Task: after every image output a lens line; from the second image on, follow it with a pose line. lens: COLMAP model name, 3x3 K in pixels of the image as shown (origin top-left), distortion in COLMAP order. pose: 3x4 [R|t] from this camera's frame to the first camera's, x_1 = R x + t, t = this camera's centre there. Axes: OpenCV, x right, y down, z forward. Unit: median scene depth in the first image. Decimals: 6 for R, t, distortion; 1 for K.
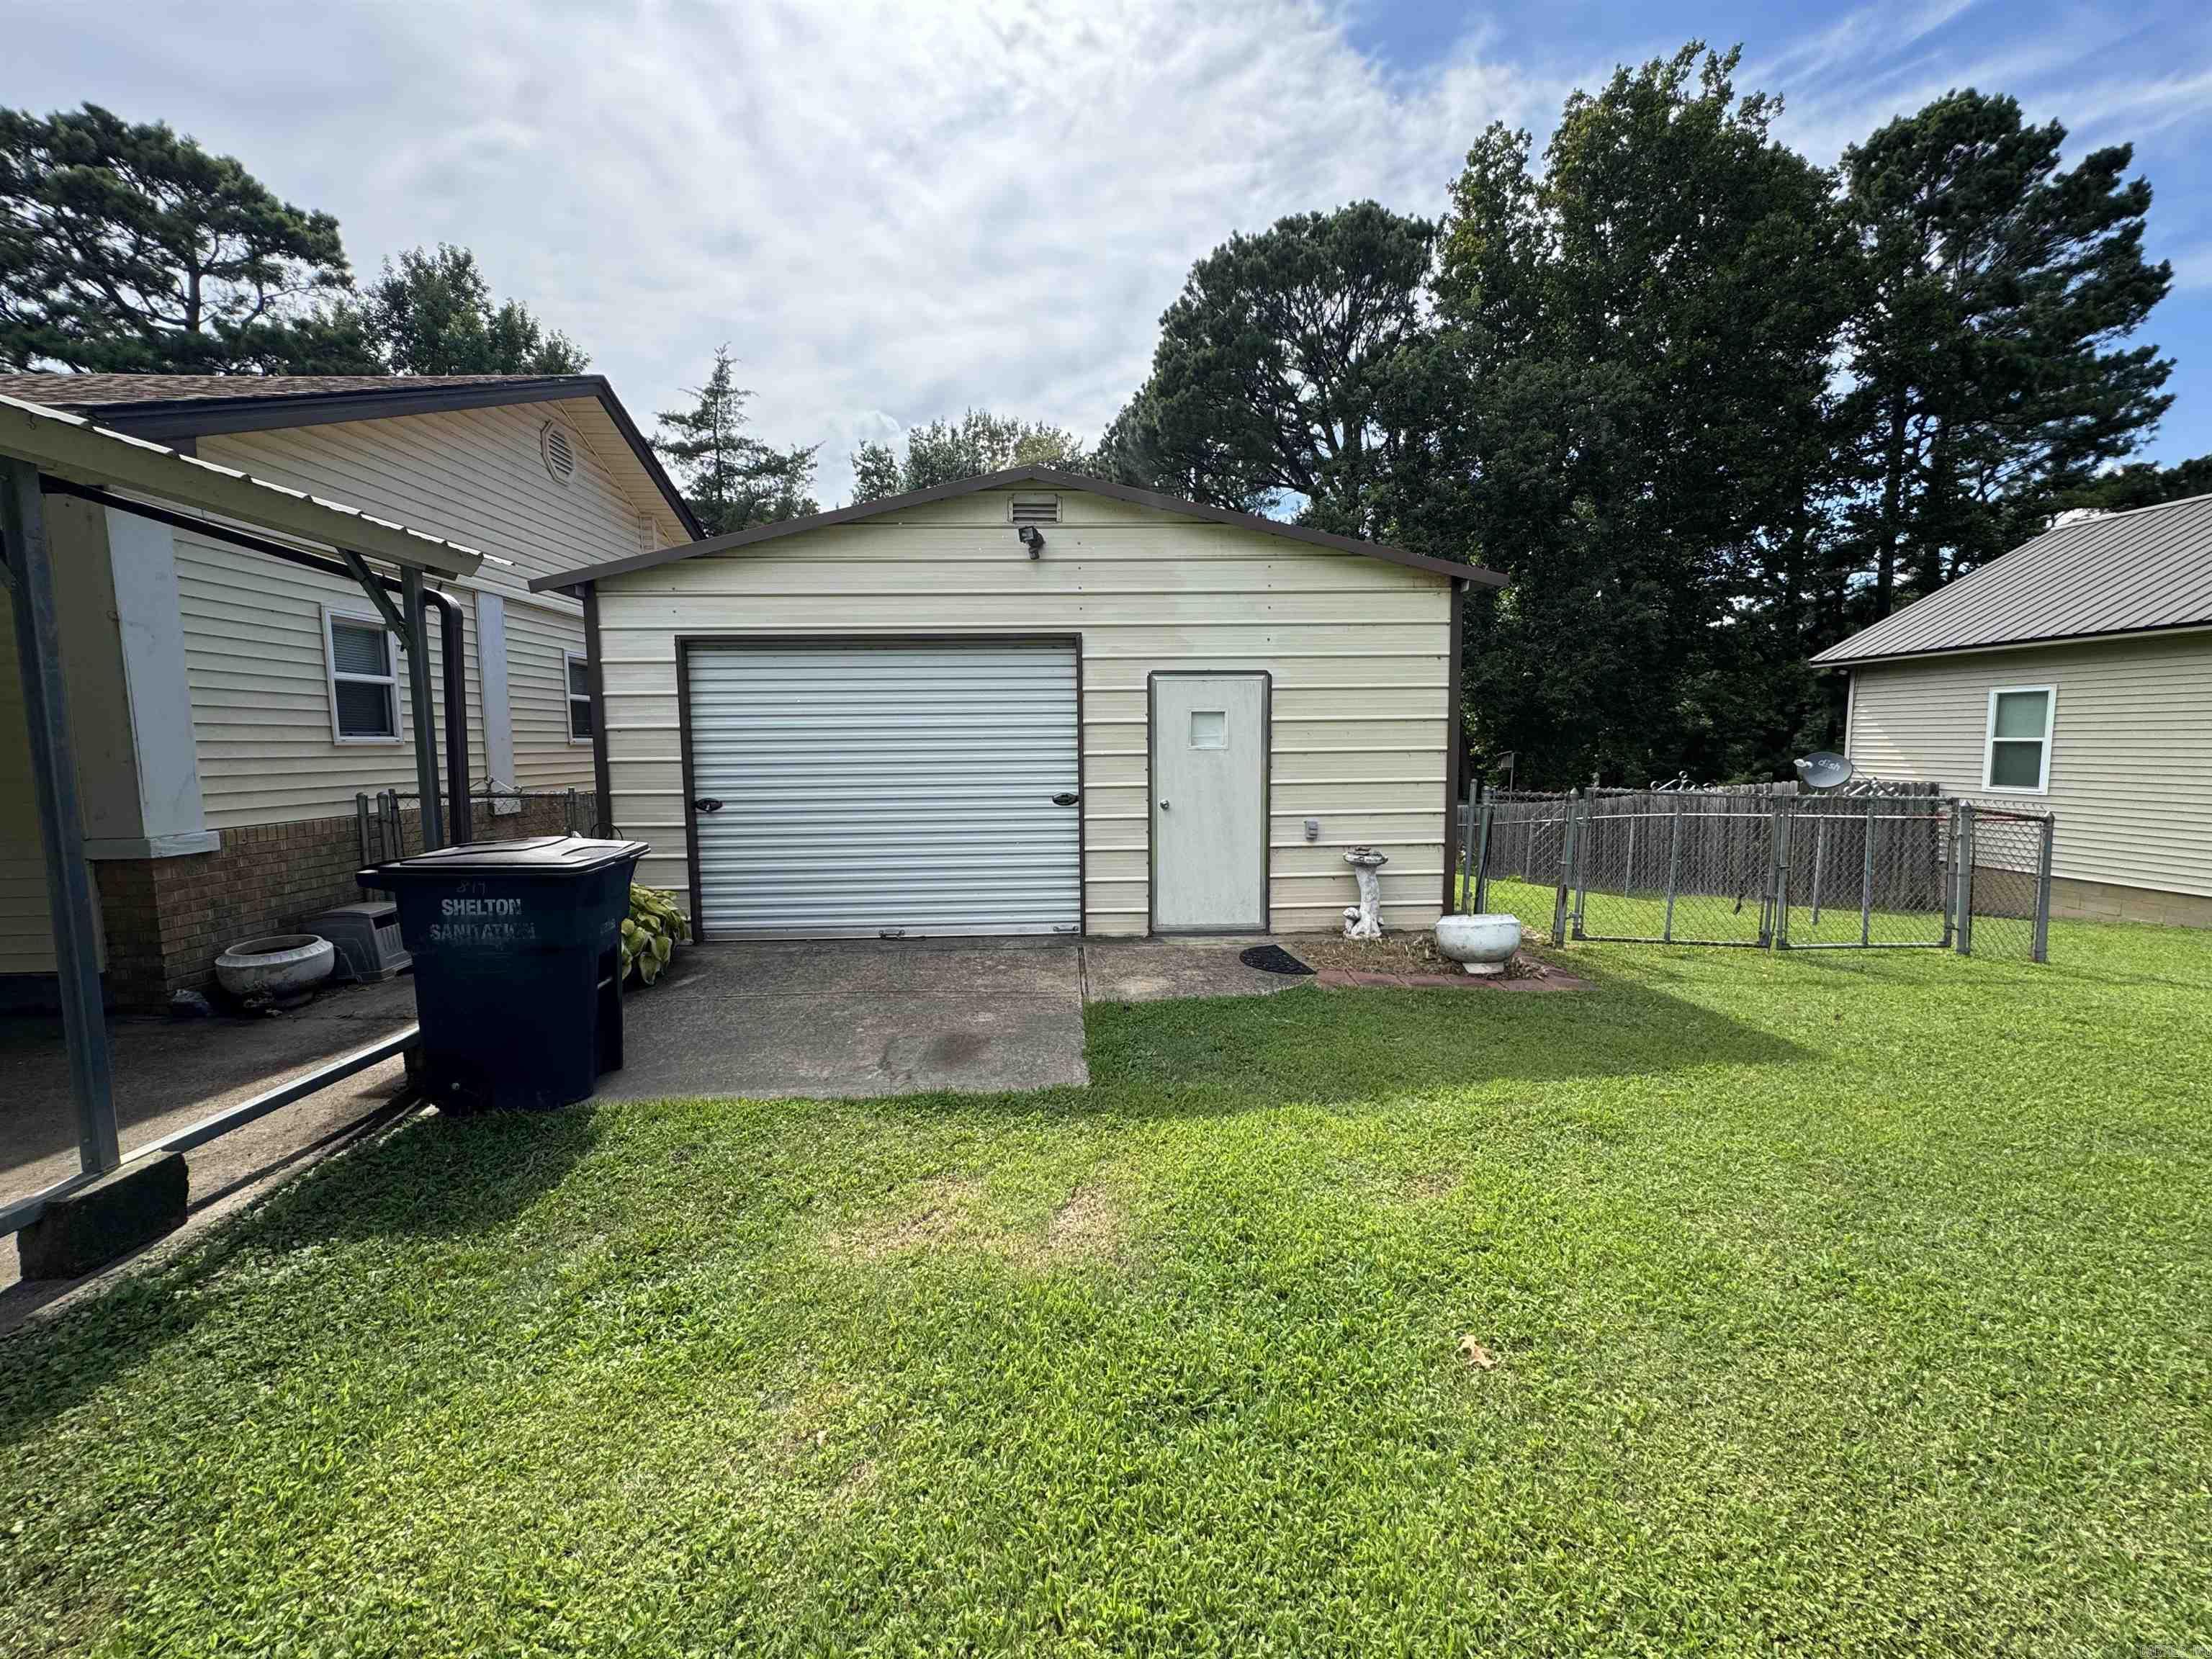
lens RADIAL K [[885.7, 0, 1106.7], [0, 885.7, 824.9], [0, 0, 1]] dist [-0.001213, 0.000086]
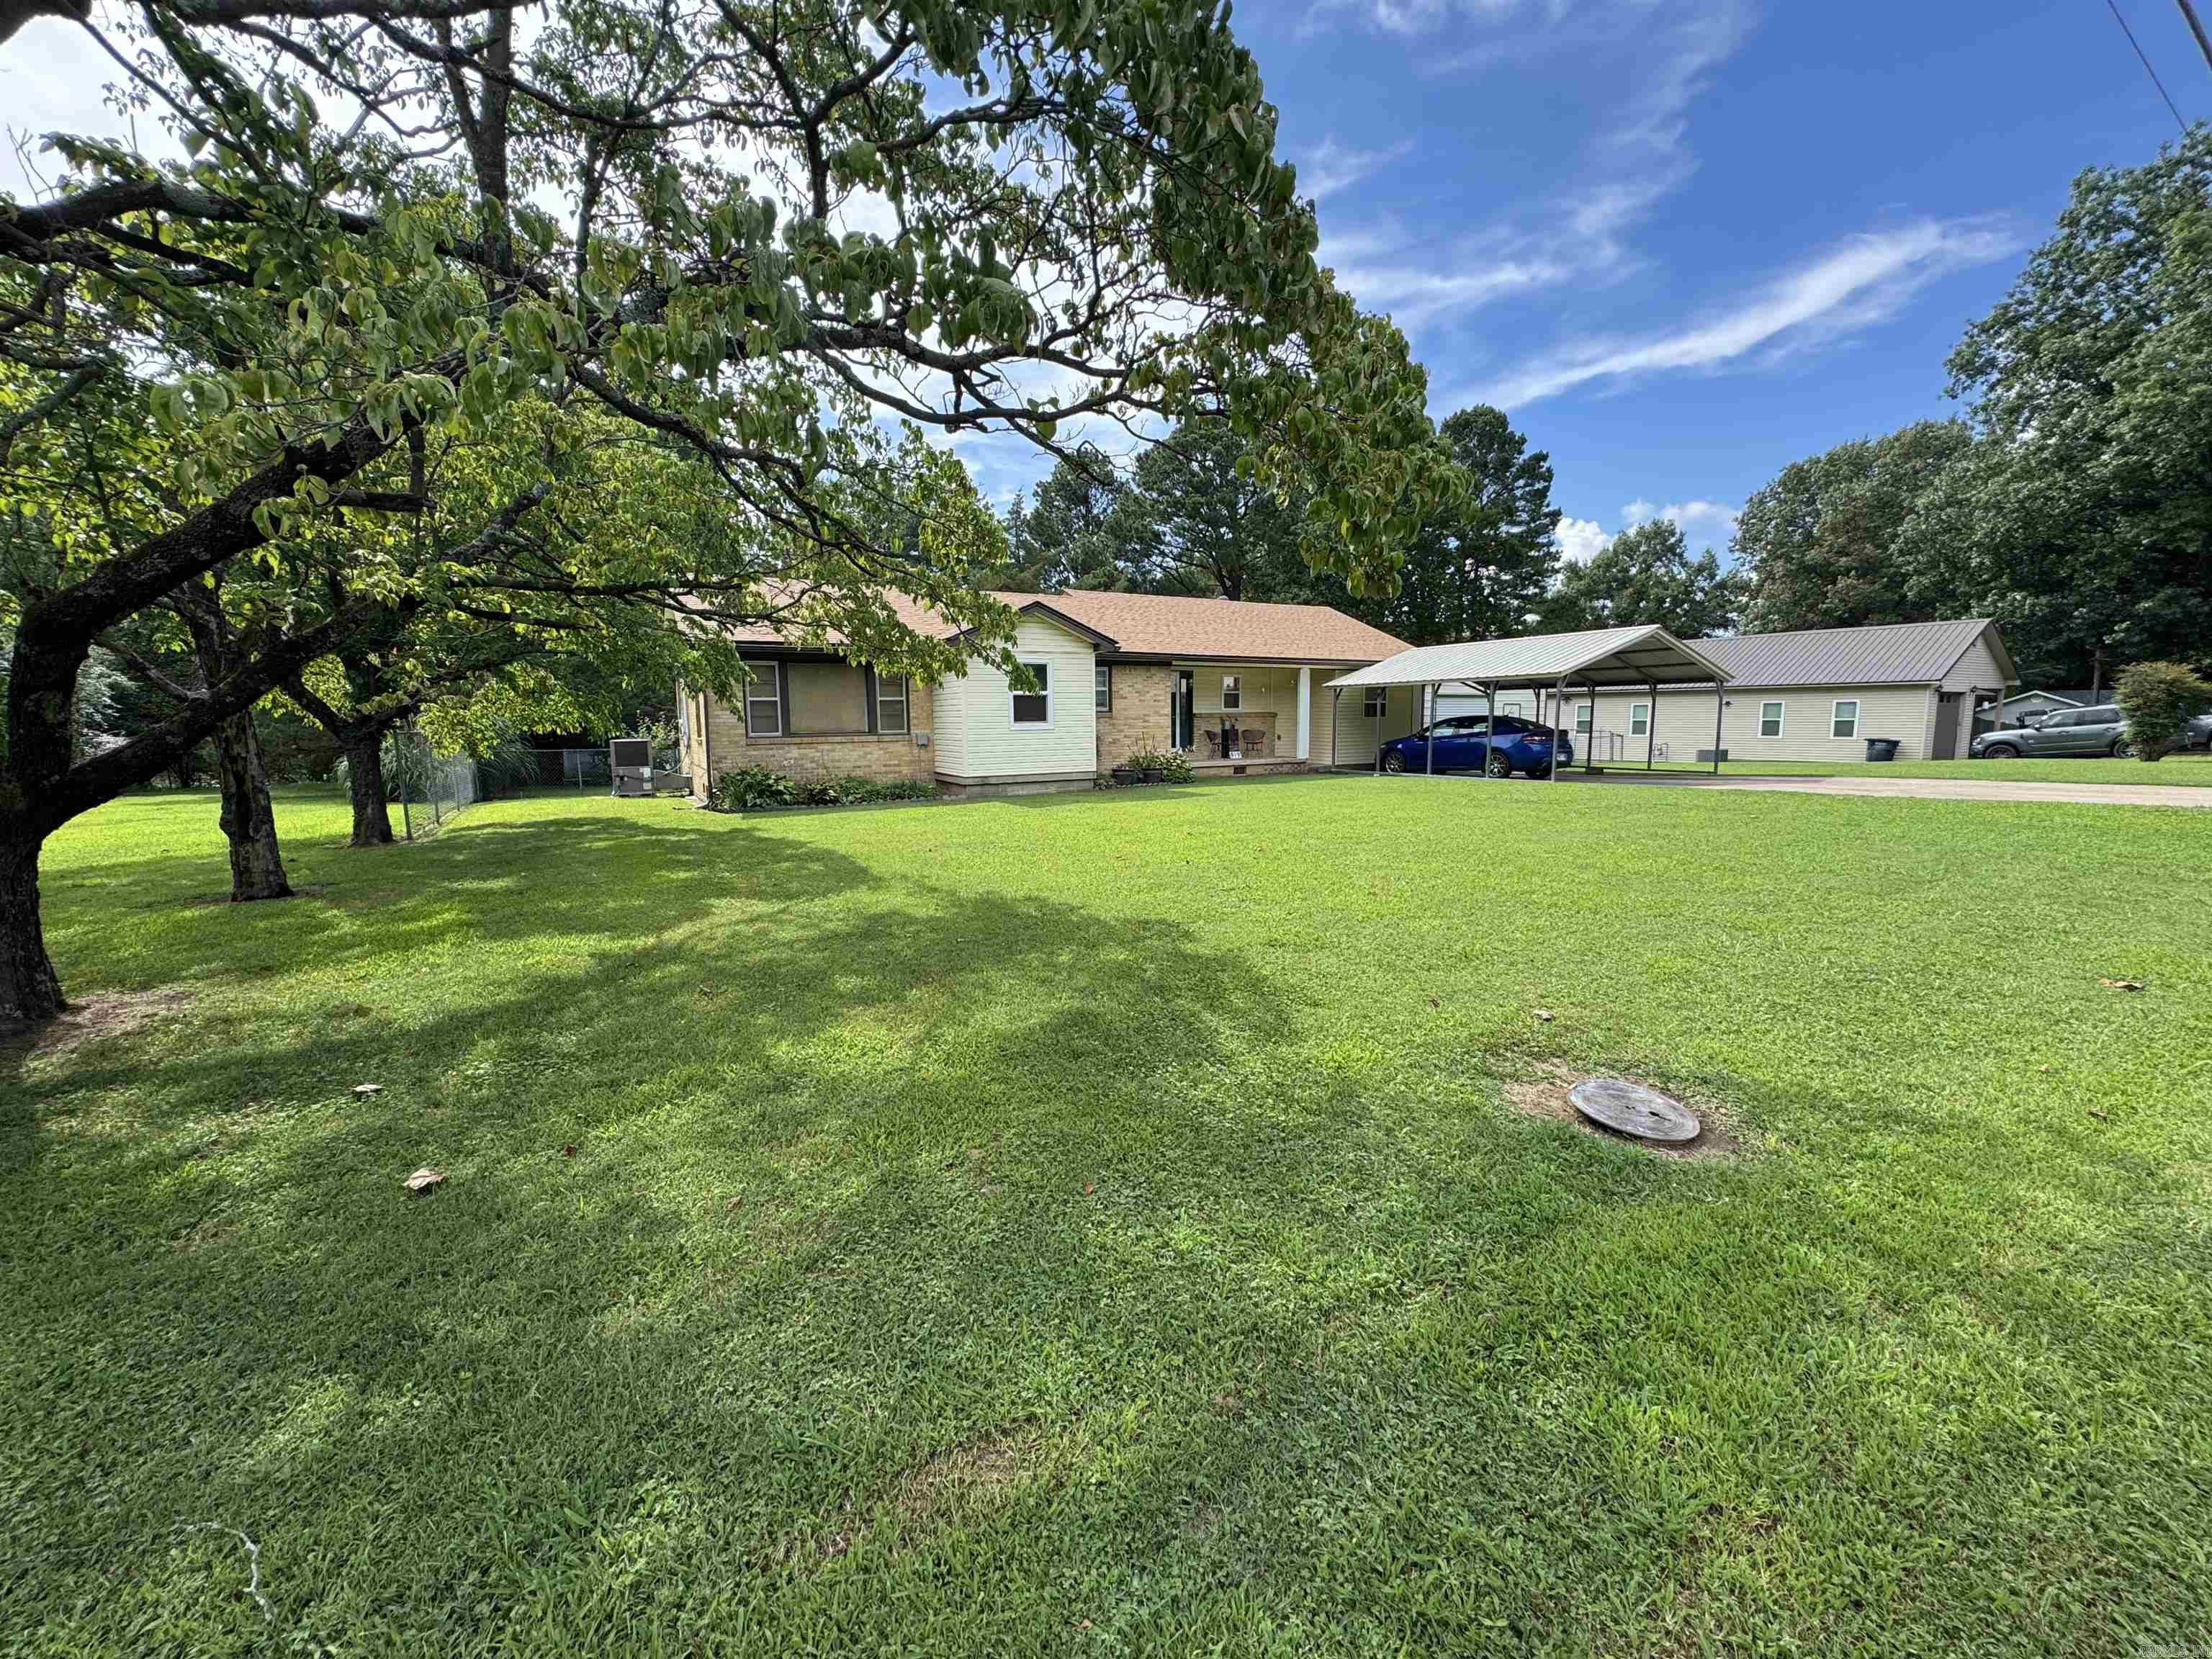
lens RADIAL K [[876.6, 0, 1114.9], [0, 876.6, 825.9], [0, 0, 1]] dist [-0.004220, -0.000117]
pose [[0.884679, -0.051399, 0.463359, -0.843914], [0.041083, 0.998632, 0.032337, 0.048202], [-0.464387, -0.009572, 0.885581, -0.435996]]
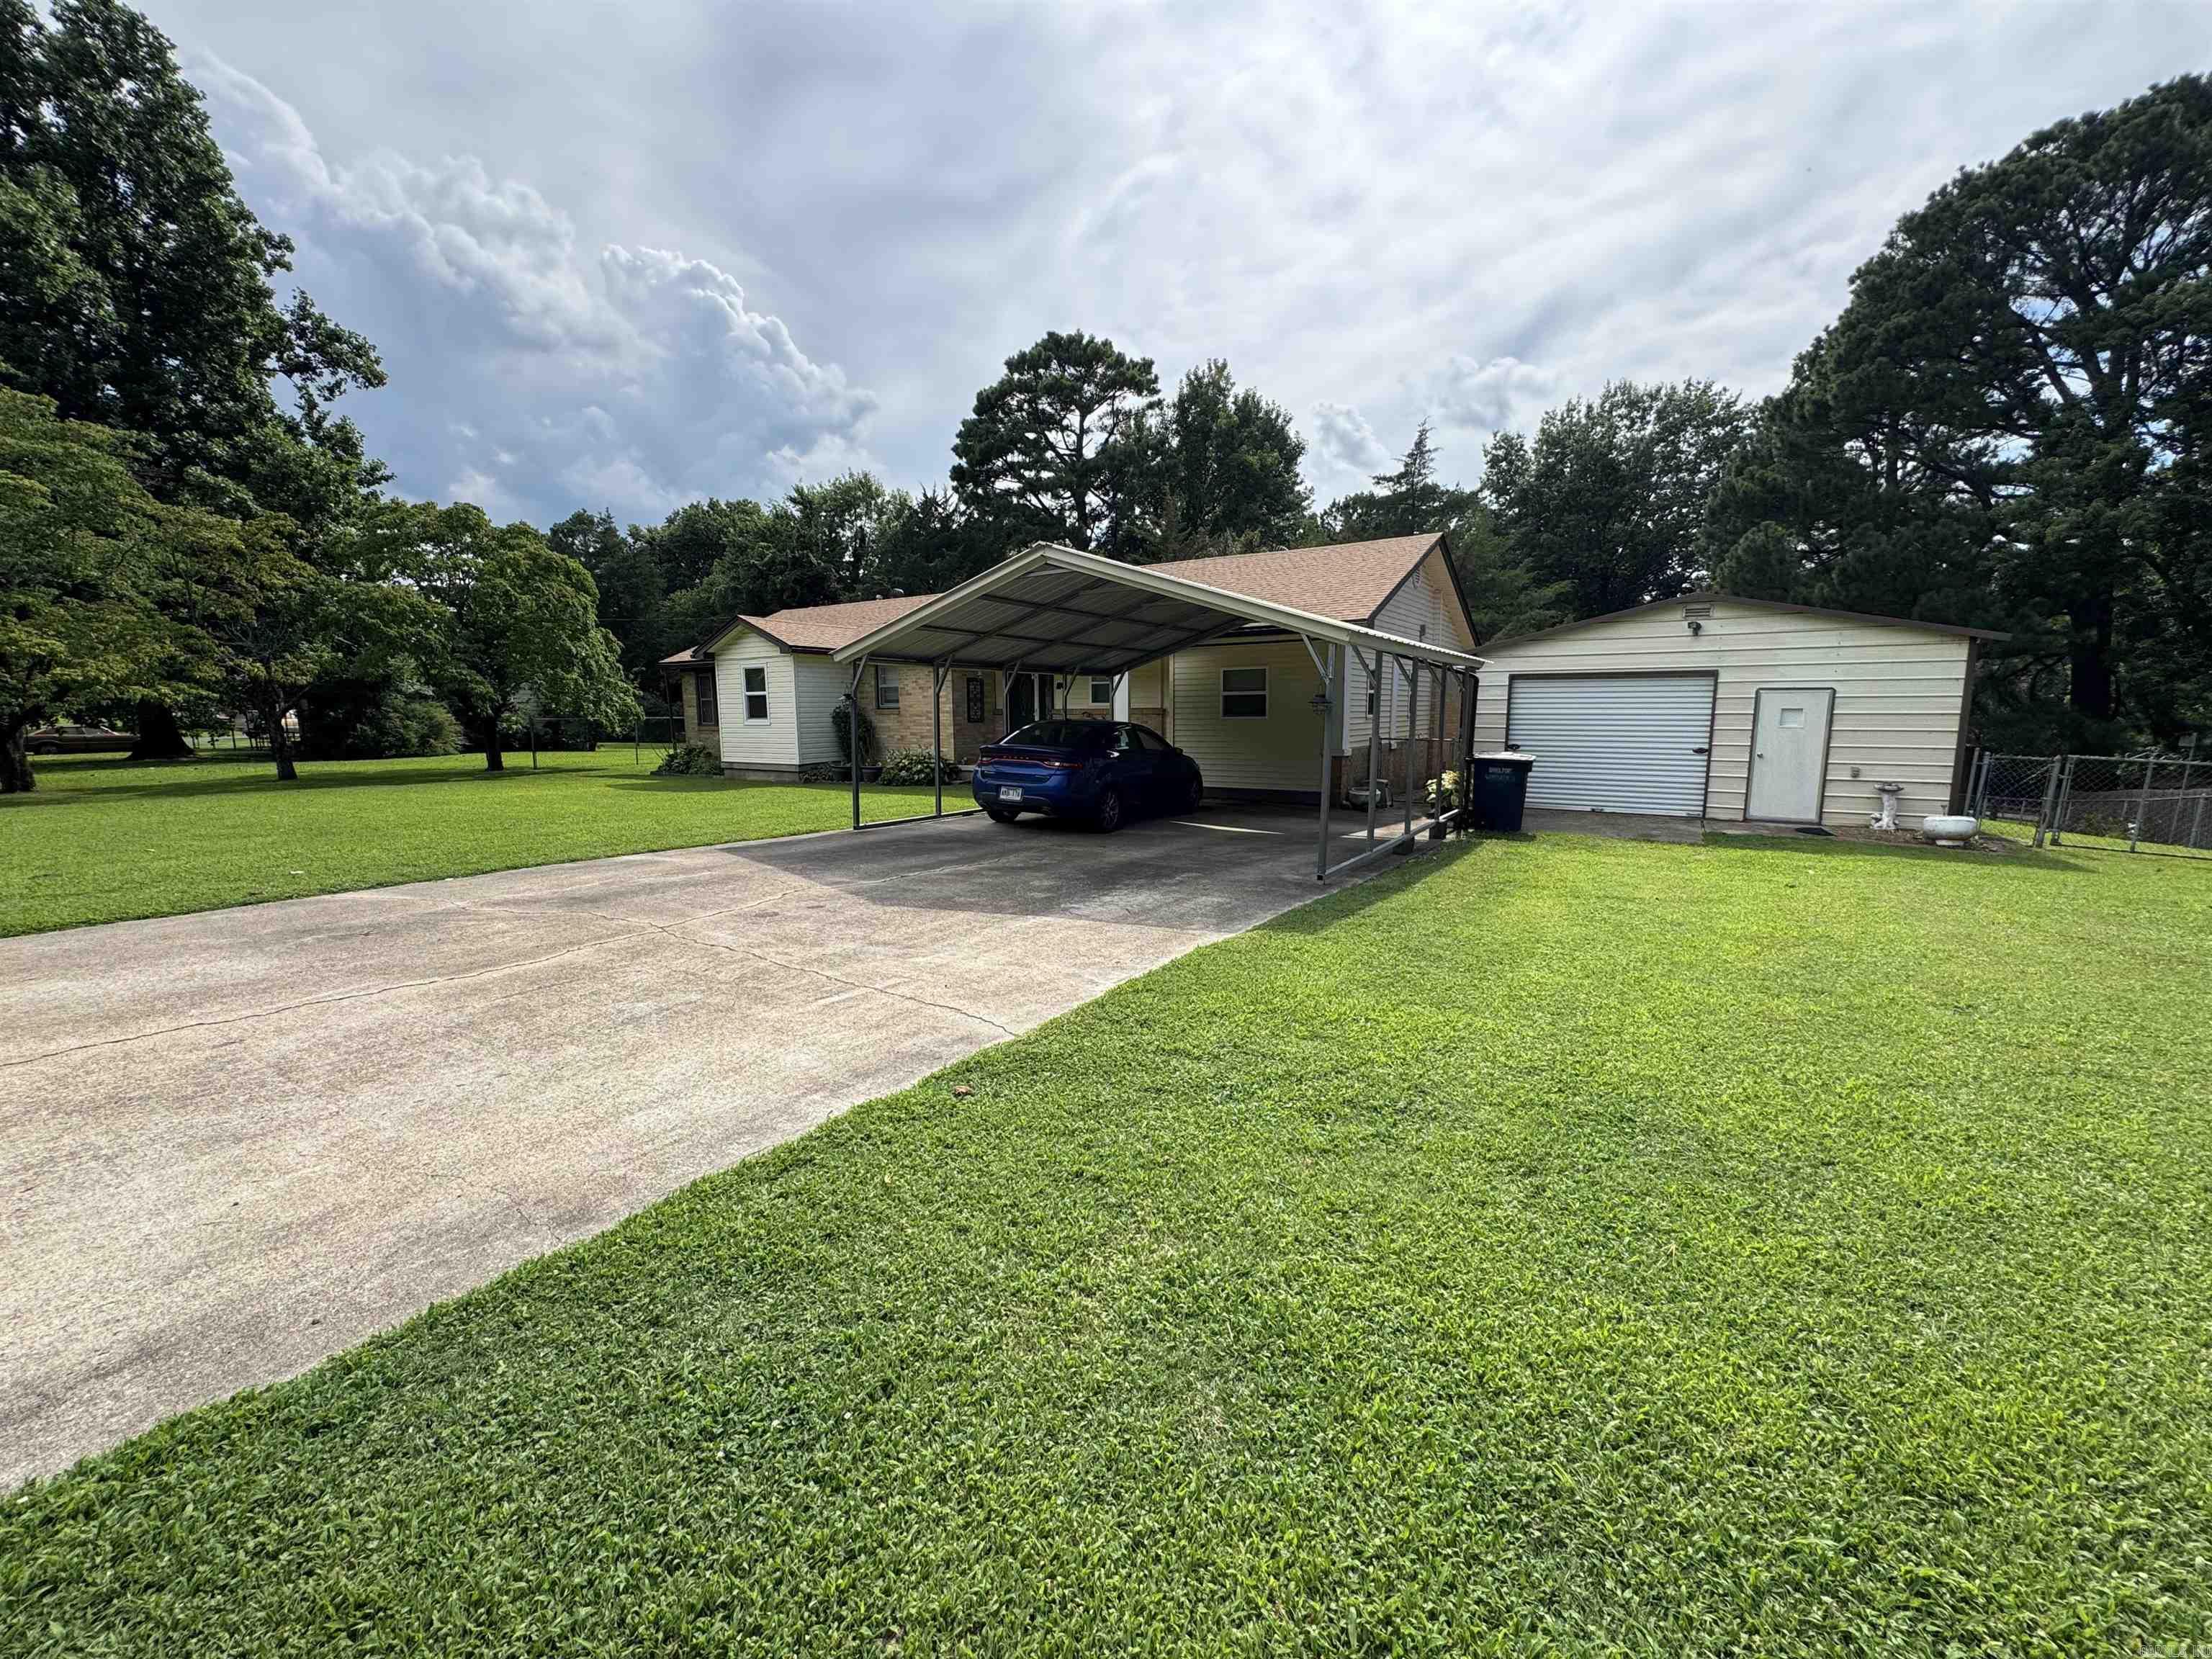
lens RADIAL K [[884.2, 0, 1098.8], [0, 884.2, 828.3], [0, 0, 1]] dist [0.001627, -0.000556]
pose [[0.812067, 0.088604, -0.576798, 0.004595], [-0.059925, 0.995842, 0.068607, 0.021614], [0.580479, -0.021149, 0.814000, -0.343786]]
